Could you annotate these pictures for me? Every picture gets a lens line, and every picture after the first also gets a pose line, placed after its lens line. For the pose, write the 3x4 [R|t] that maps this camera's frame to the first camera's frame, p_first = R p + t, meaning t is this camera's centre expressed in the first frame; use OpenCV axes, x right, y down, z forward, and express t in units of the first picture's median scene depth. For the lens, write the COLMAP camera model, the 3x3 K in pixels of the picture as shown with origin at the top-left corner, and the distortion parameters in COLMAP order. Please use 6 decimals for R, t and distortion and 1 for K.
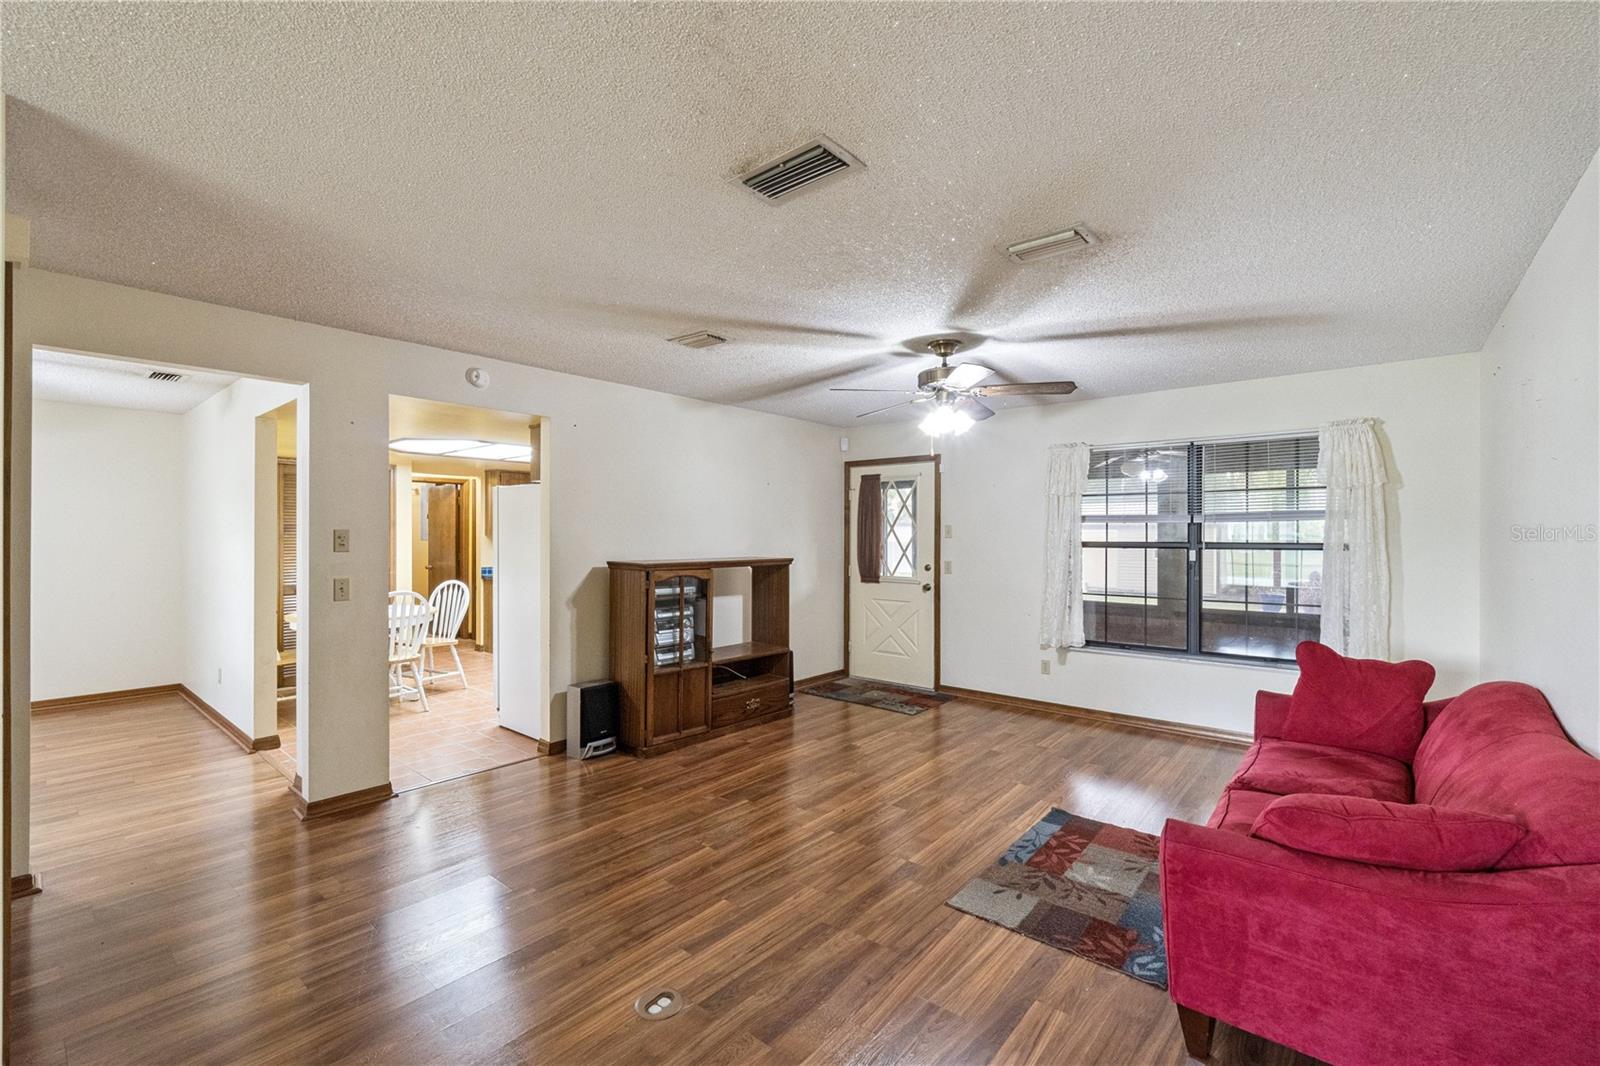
lens RADIAL K [[685.5, 0, 797.7], [0, 685.5, 530.5], [0, 0, 1]] dist [-0.004781, 0.000485]
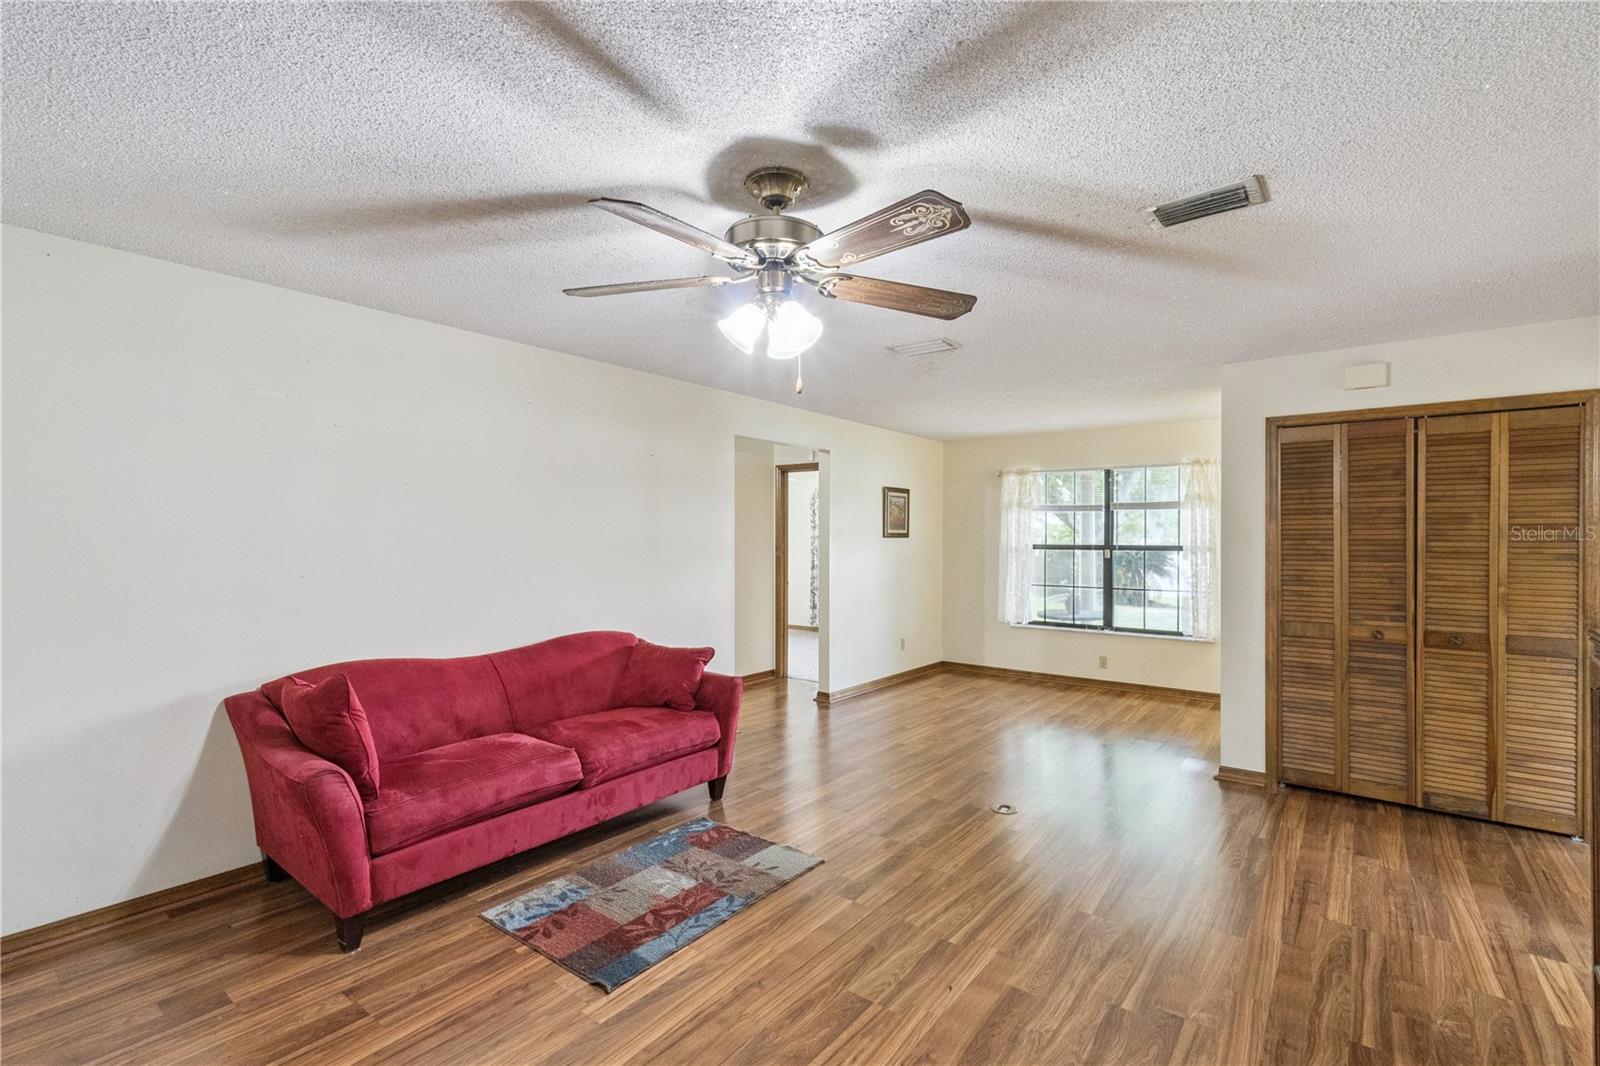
lens RADIAL K [[724.3, 0, 783.7], [0, 724.3, 536.5], [0, 0, 1]] dist [-0.000834, -0.000027]
pose [[-0.999768, -0.003248, -0.021286, 0.235402], [-0.003075, 0.999962, -0.008180, 0.008584], [0.021312, -0.008112, -0.999740, 1.676495]]
